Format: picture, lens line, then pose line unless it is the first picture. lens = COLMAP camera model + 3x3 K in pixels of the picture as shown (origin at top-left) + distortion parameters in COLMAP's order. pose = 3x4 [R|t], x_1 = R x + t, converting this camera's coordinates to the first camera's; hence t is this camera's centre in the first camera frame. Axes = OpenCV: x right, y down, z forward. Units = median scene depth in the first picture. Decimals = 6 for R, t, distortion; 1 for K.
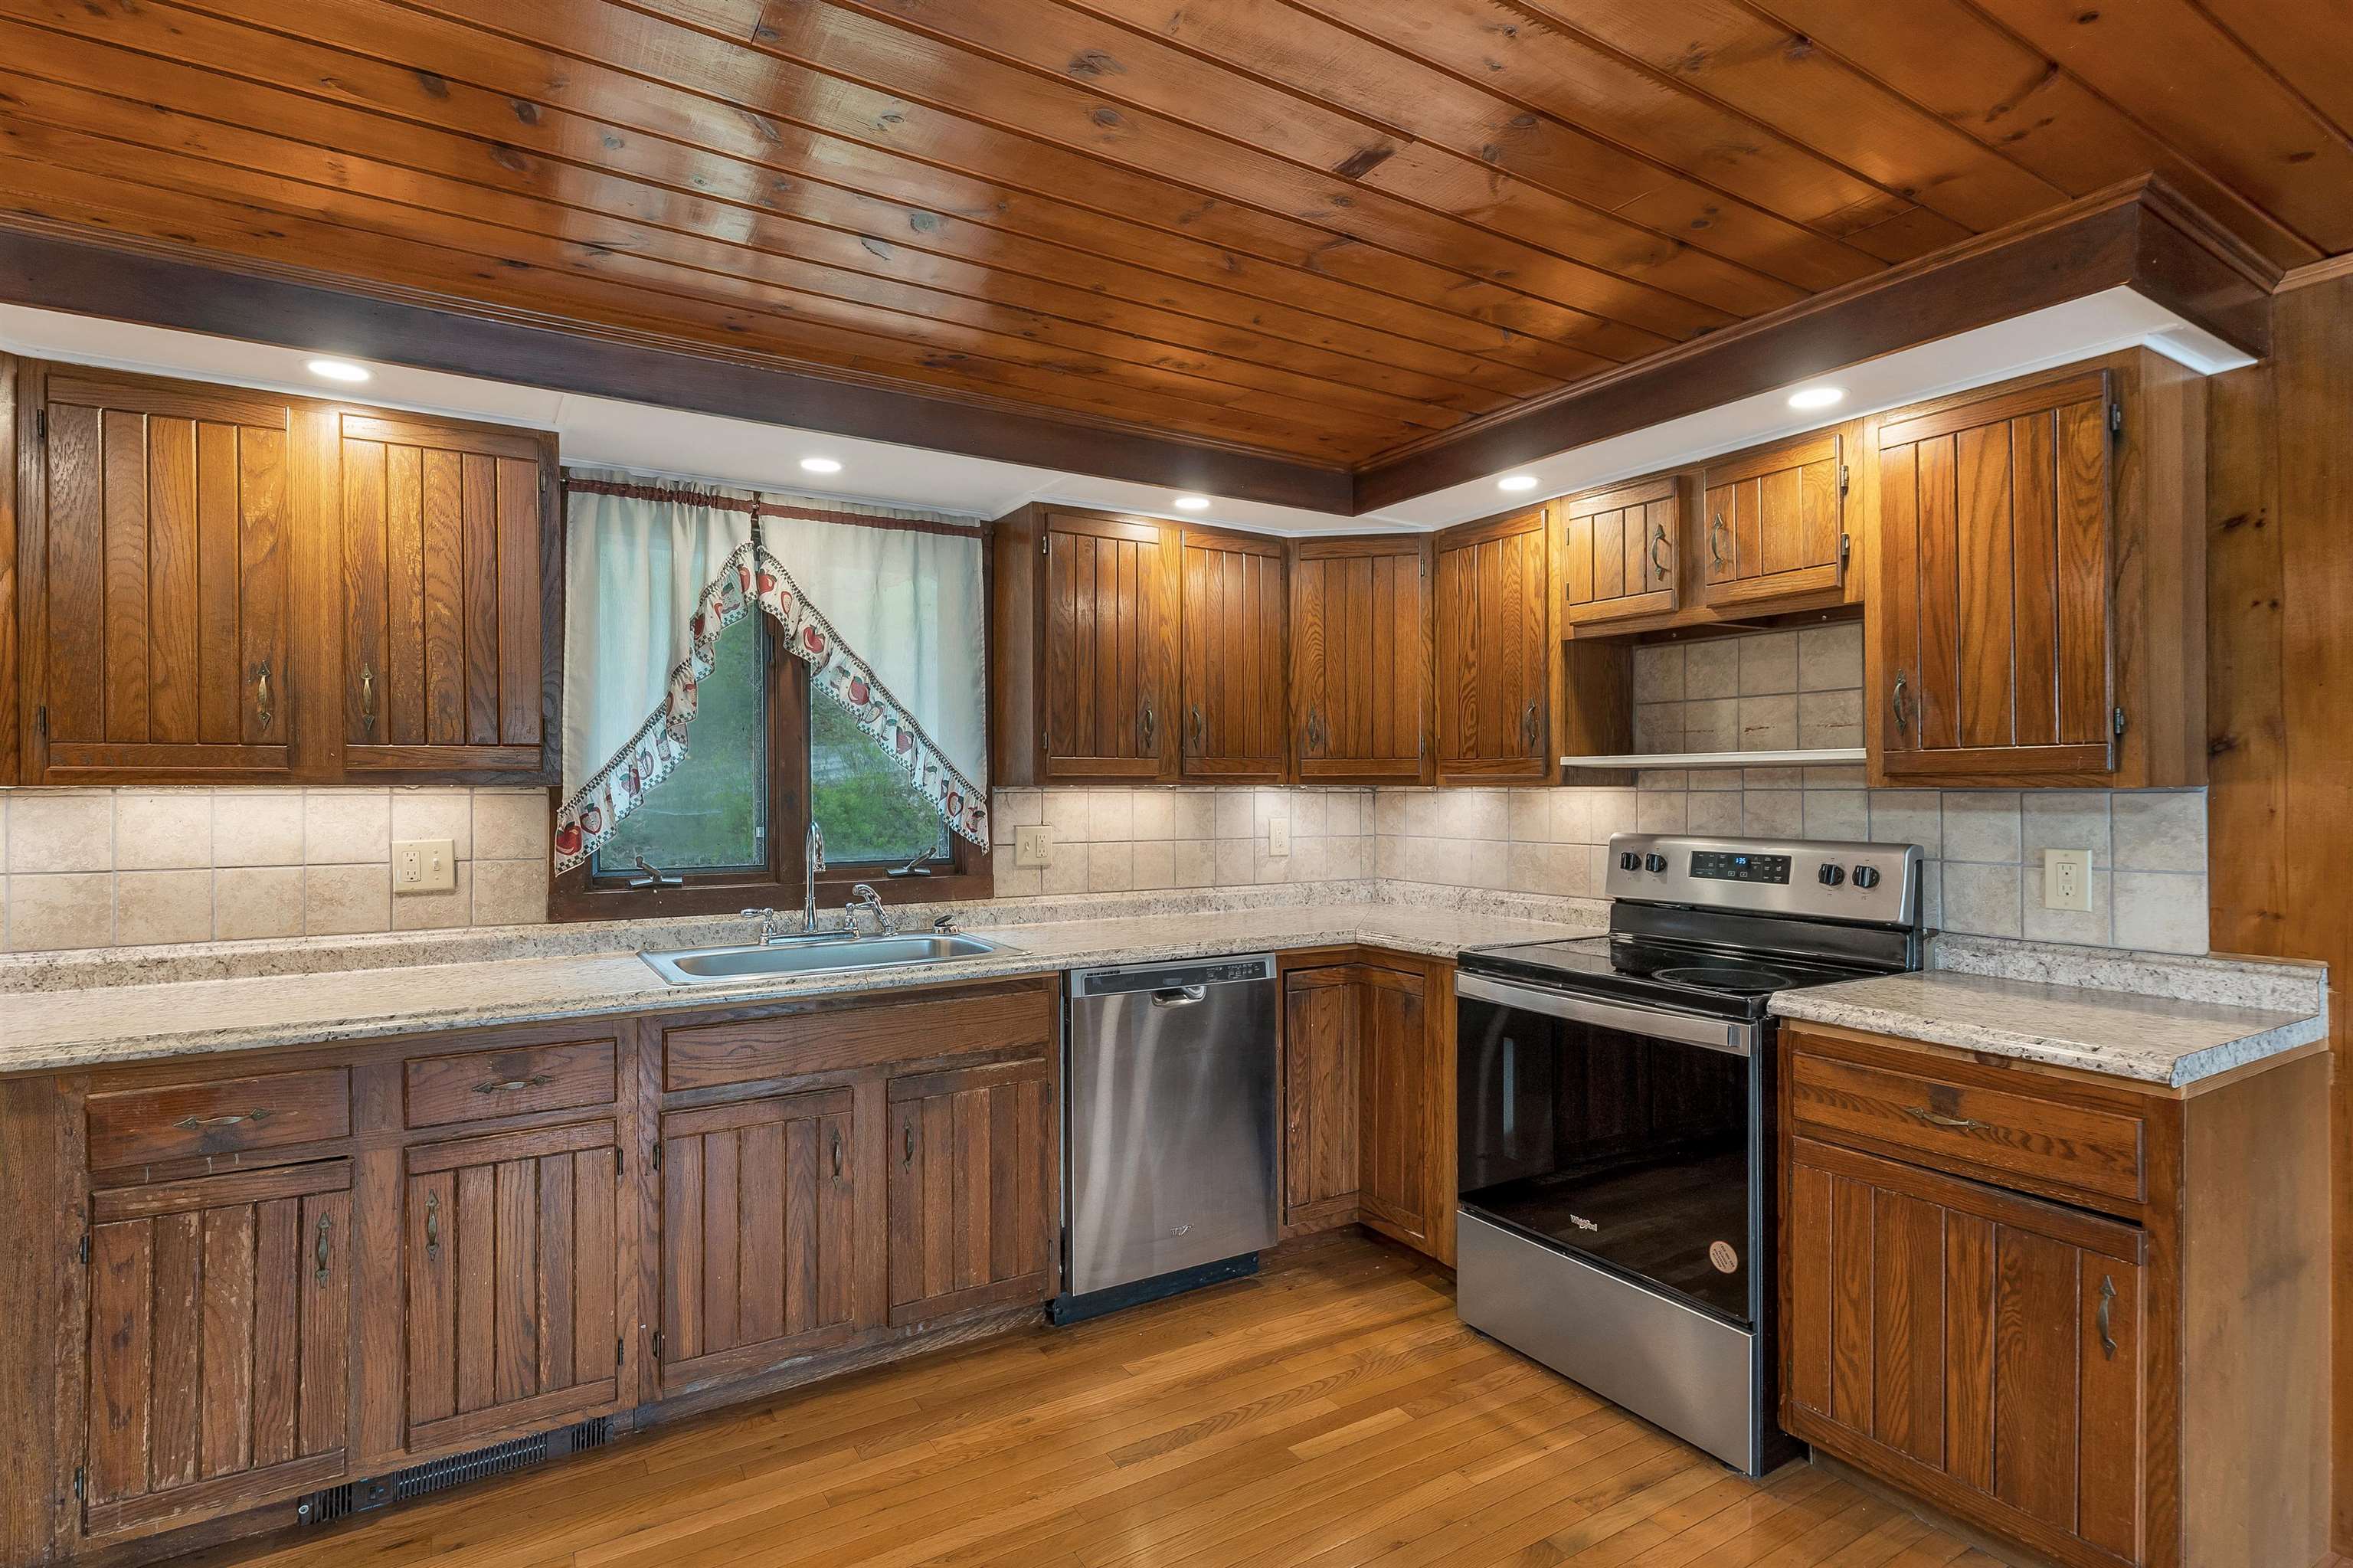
lens RADIAL K [[1147.9, 0, 1172.8], [0, 1147.9, 795.5], [0, 0, 1]] dist [-0.001123, -0.000135]
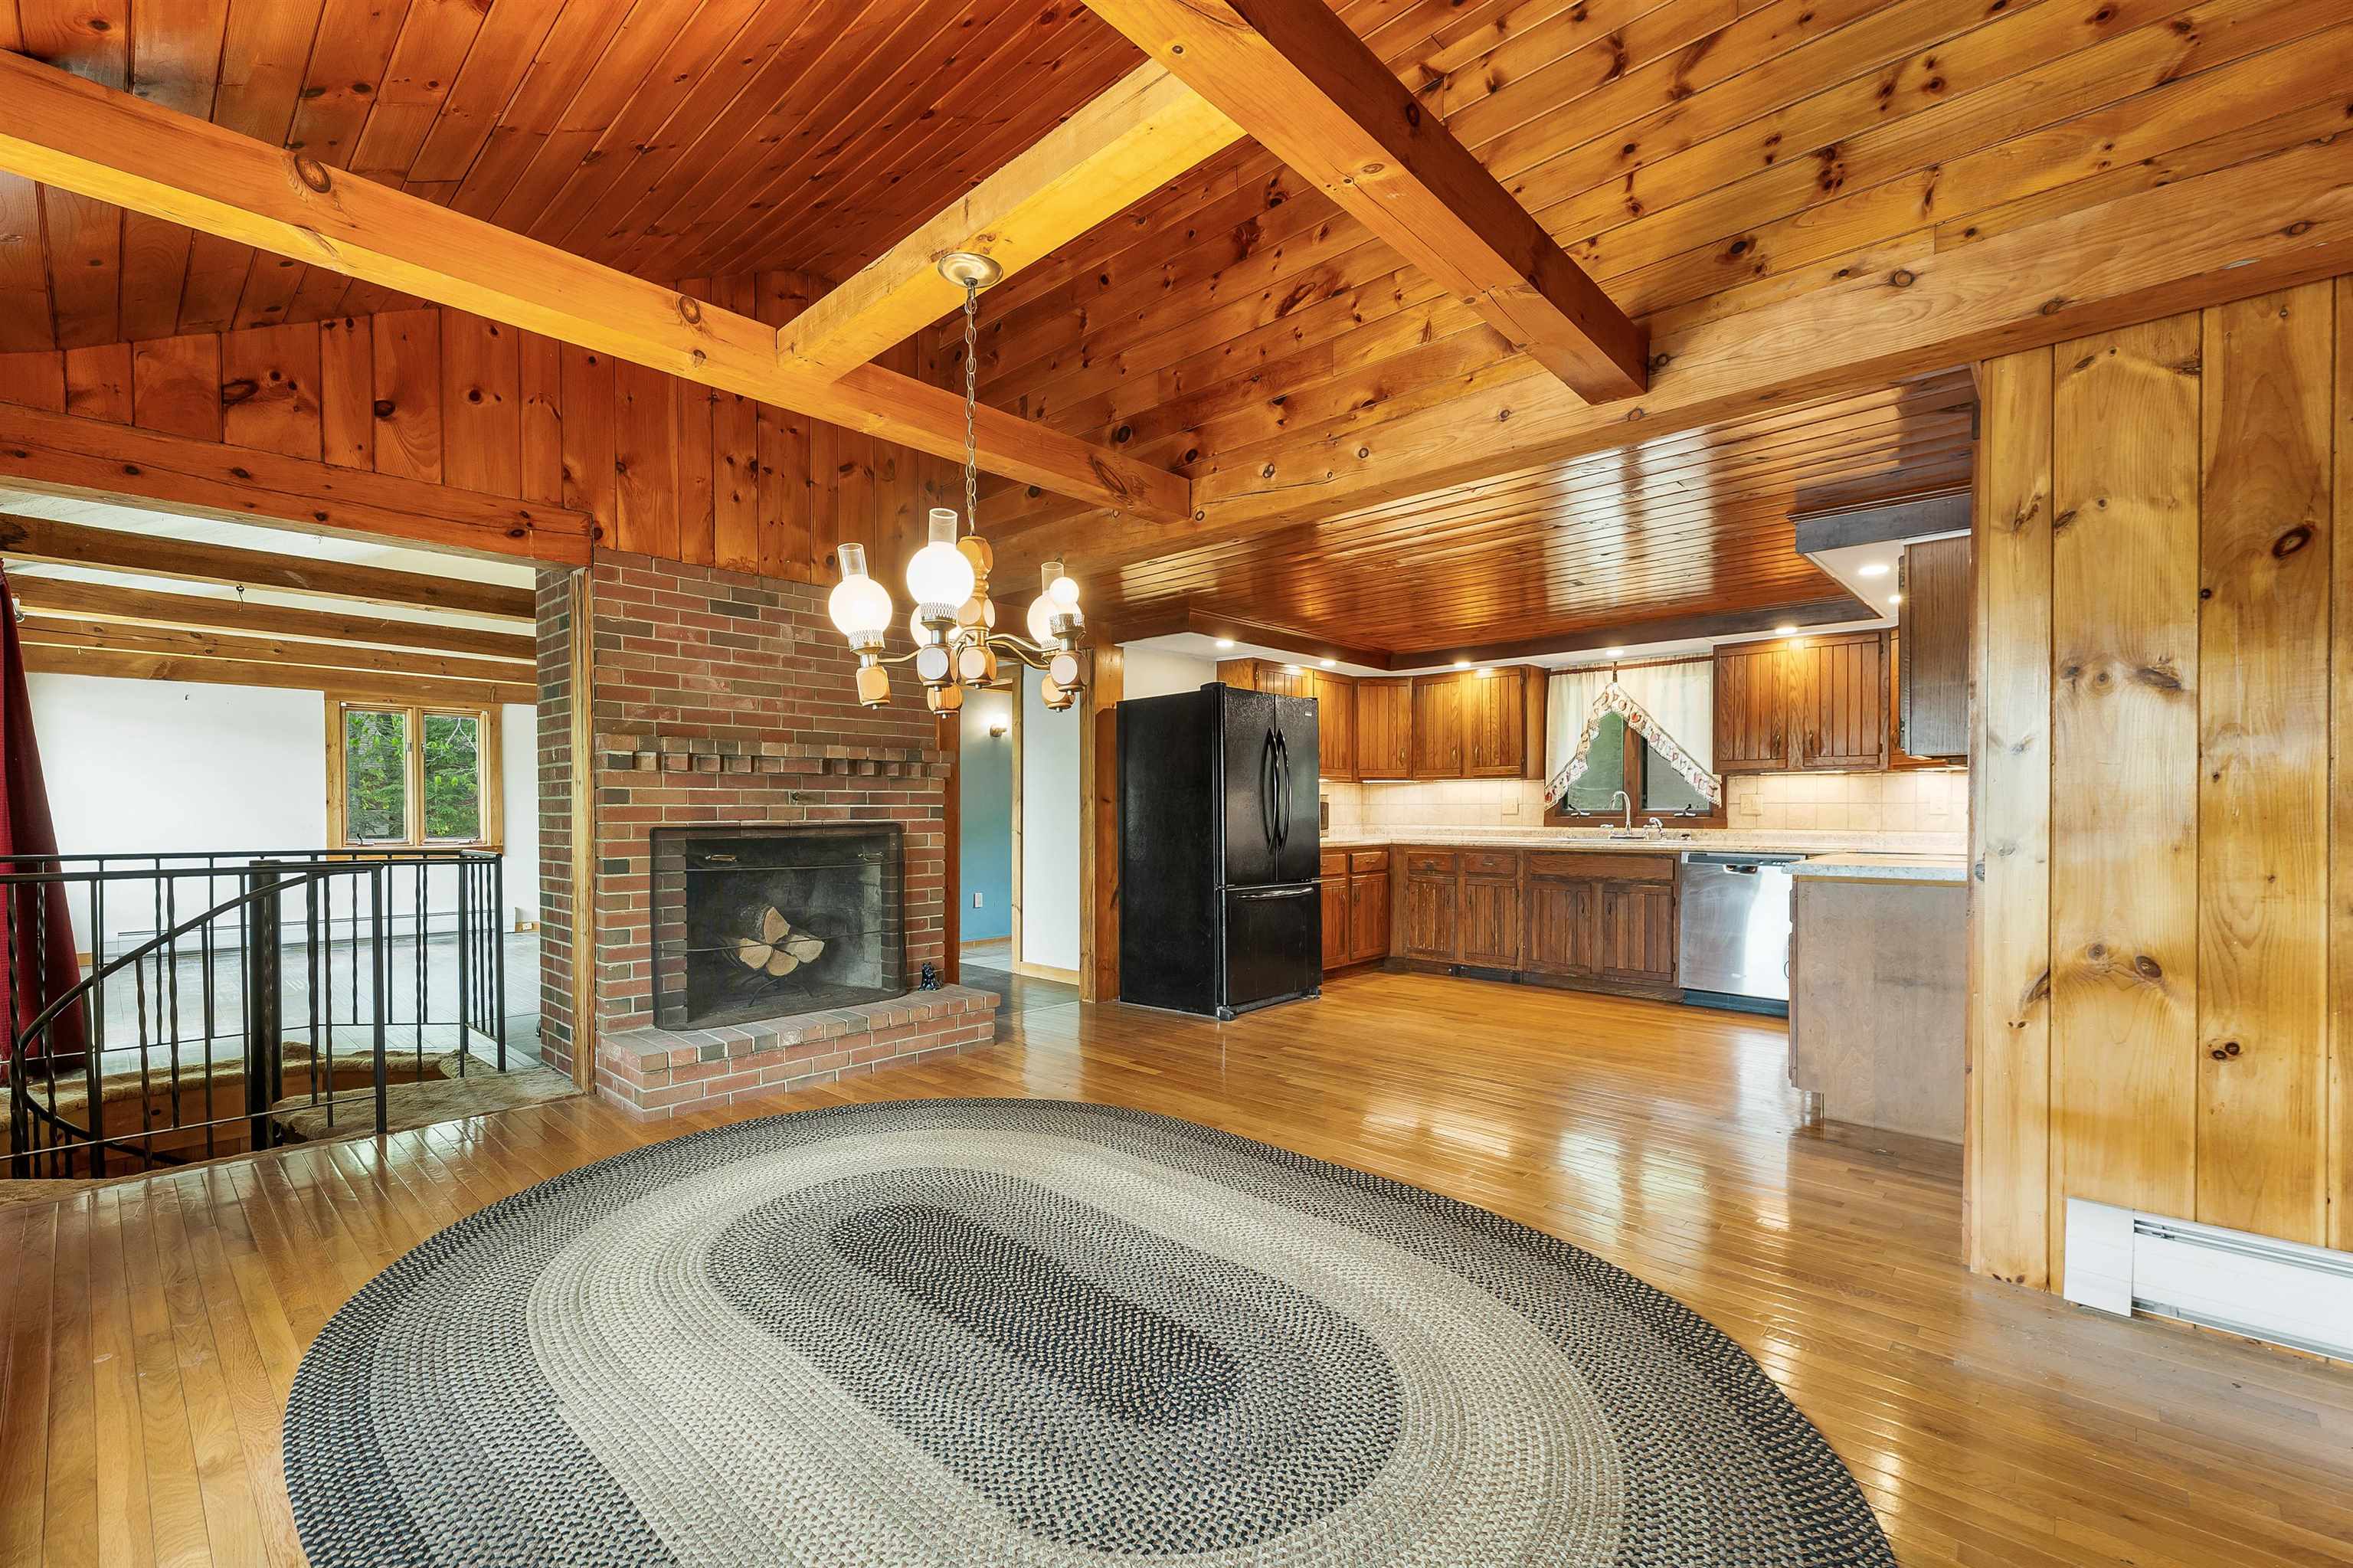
lens RADIAL K [[997.0, 0, 1175.8], [0, 997.0, 801.5], [0, 0, 1]] dist [0.001628, 0.000208]
pose [[0.274066, 0.001667, -0.961709, 1.594015], [-0.002590, 0.999996, 0.000995, 0.047914], [0.961707, 0.002218, 0.274070, -0.574003]]
